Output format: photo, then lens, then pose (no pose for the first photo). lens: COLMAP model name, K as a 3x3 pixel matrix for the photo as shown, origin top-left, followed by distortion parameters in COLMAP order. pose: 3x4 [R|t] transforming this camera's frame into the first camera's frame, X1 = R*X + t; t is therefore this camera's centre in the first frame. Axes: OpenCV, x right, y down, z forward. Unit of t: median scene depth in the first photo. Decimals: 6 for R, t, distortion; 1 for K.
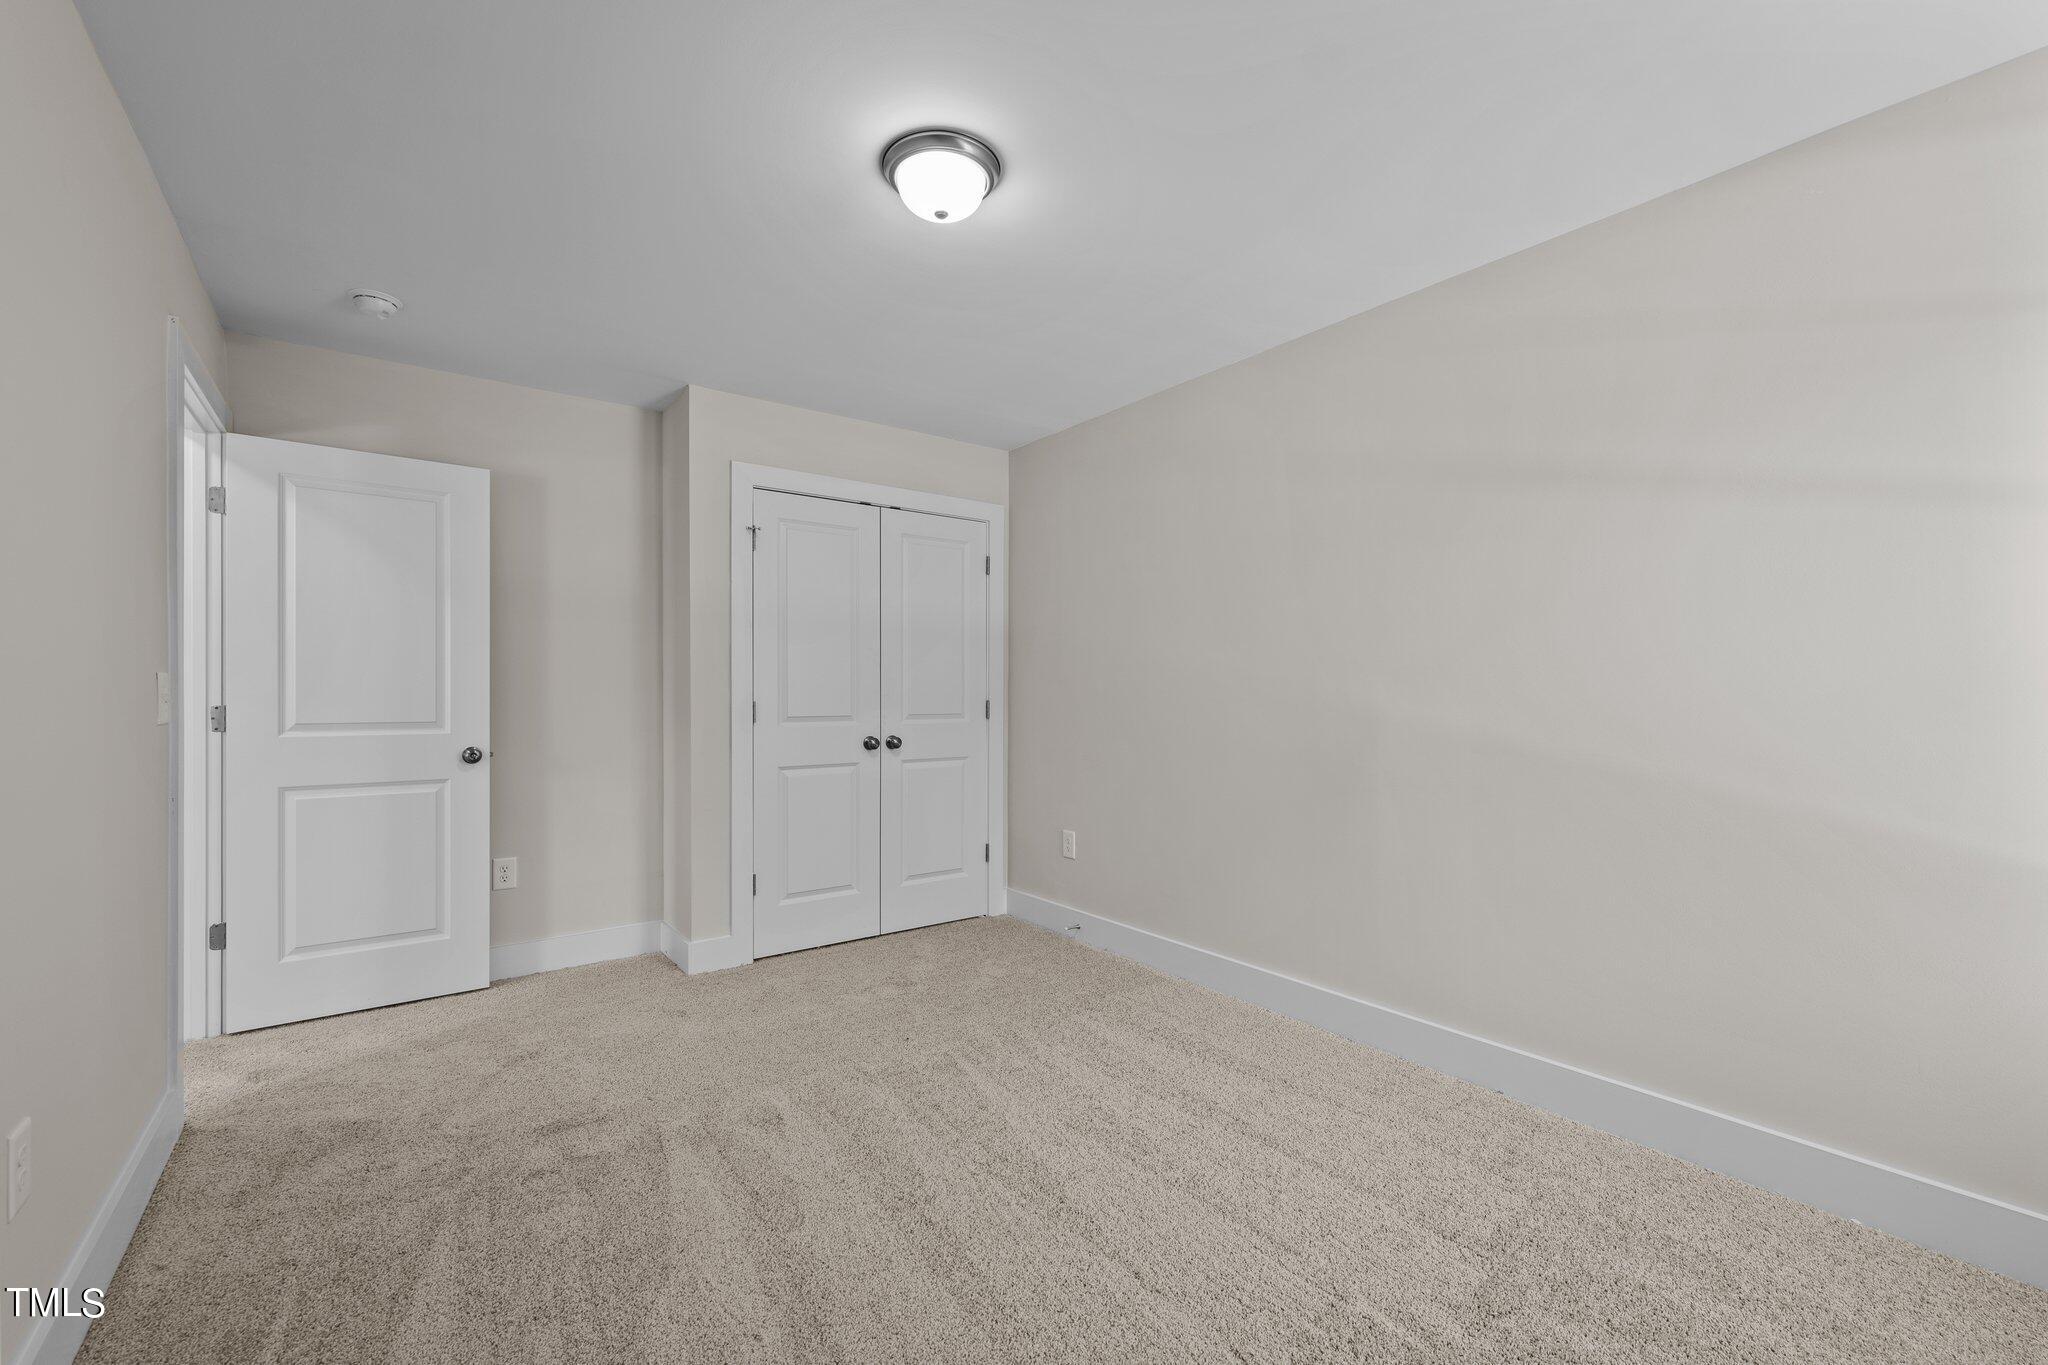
lens RADIAL K [[842.7, 0, 1013.6], [0, 842.7, 697.0], [0, 0, 1]] dist [0.002245, -0.000391]
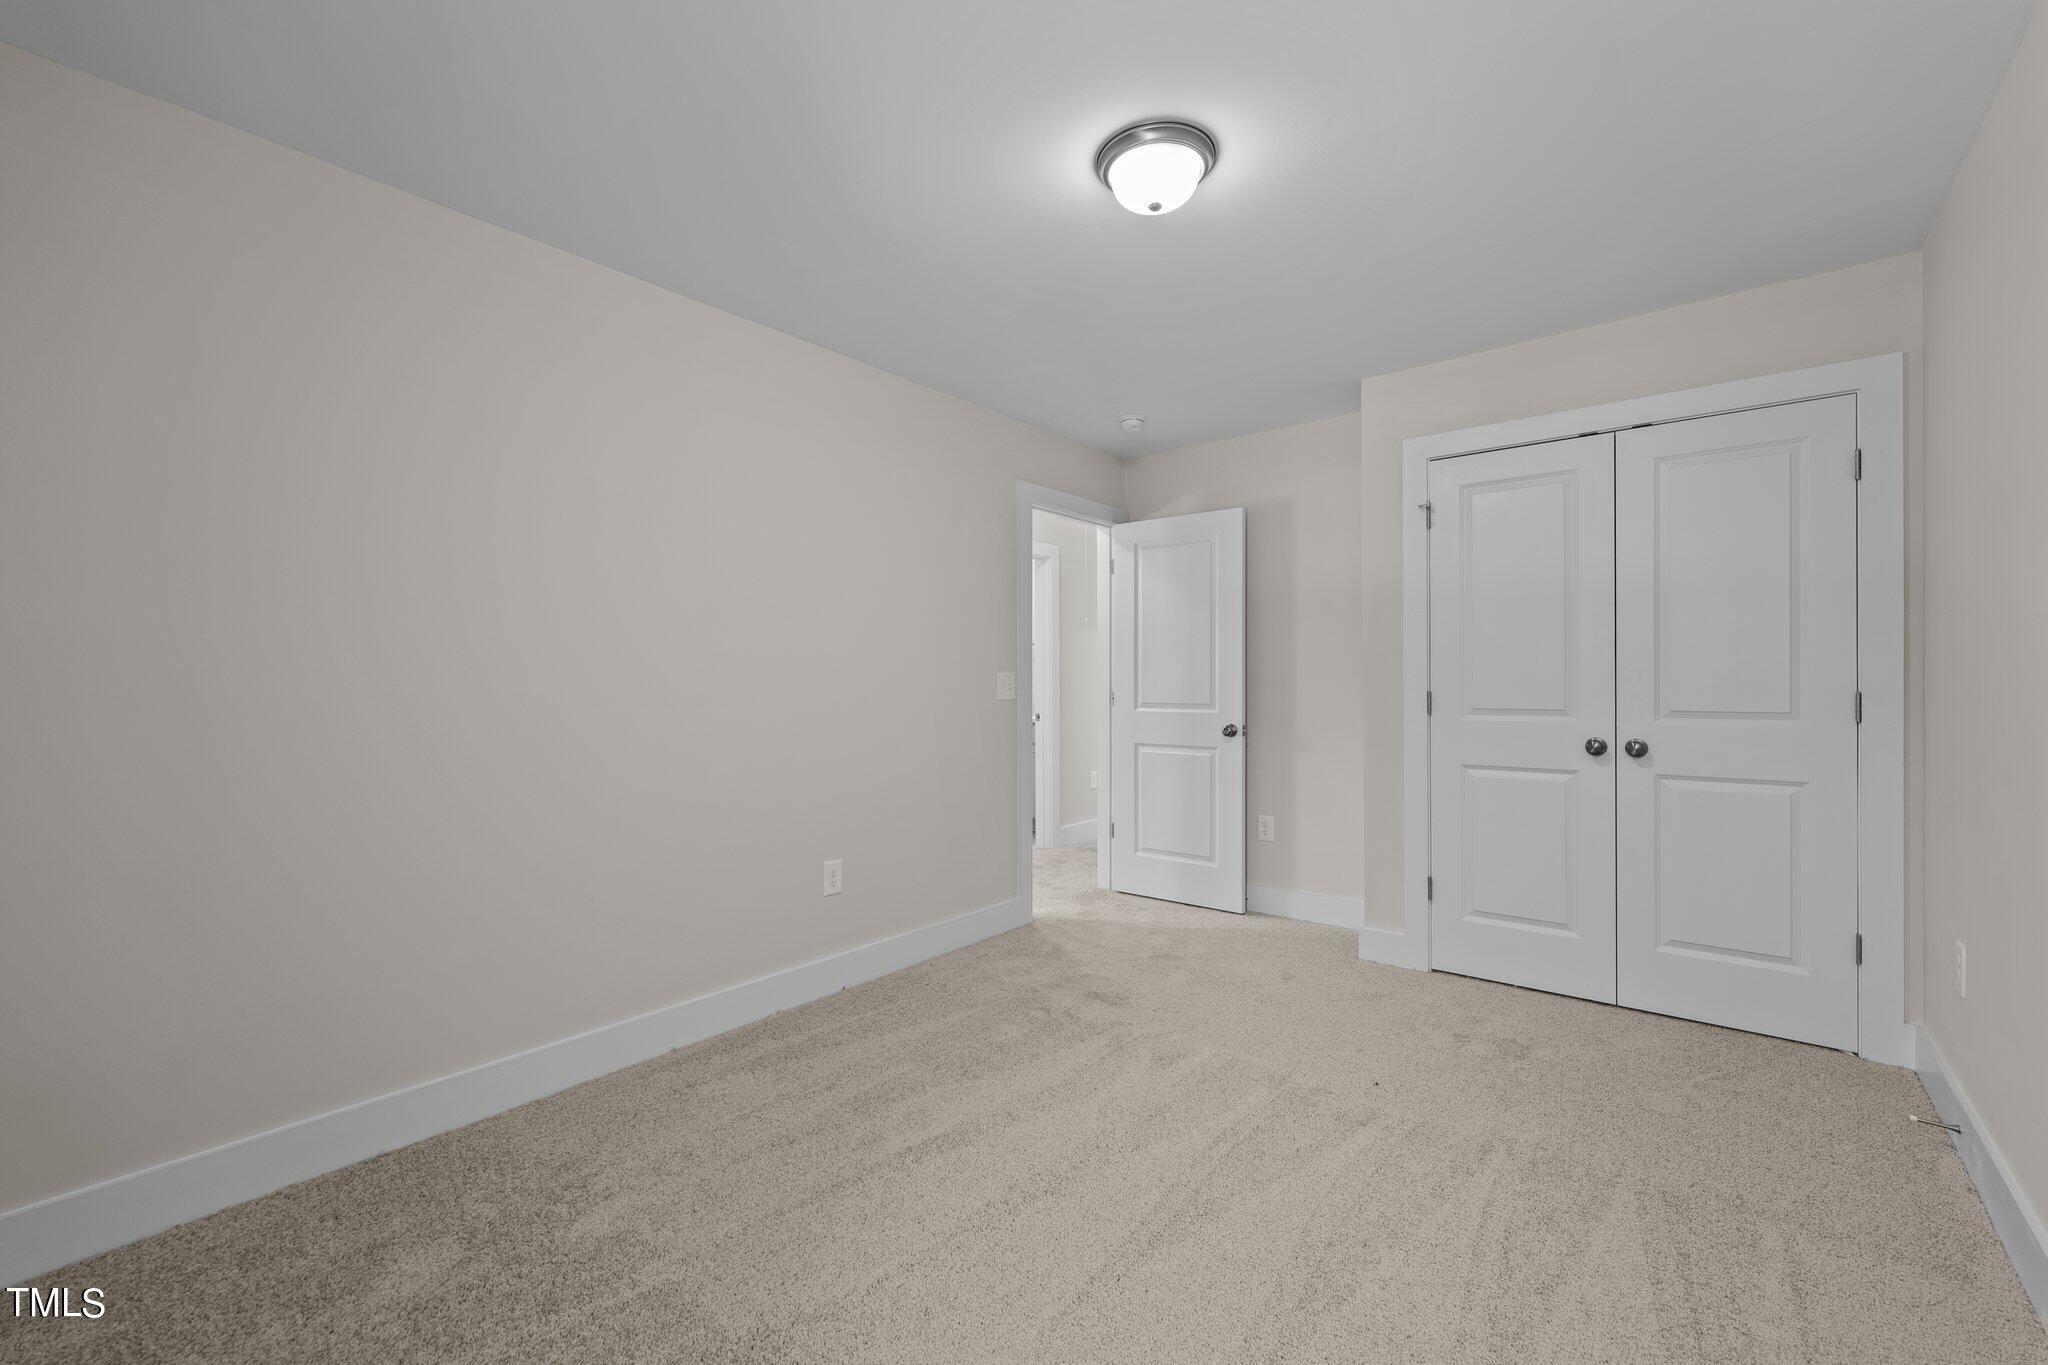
lens RADIAL K [[842.7, 0, 1017.0], [0, 842.7, 680.0], [0, 0, 1]] dist [0.002245, -0.000391]
pose [[0.233824, -0.002890, -0.972275, 0.514290], [0.001861, 0.999995, -0.002525, -0.005361], [0.972277, -0.001219, 0.233828, 0.358675]]
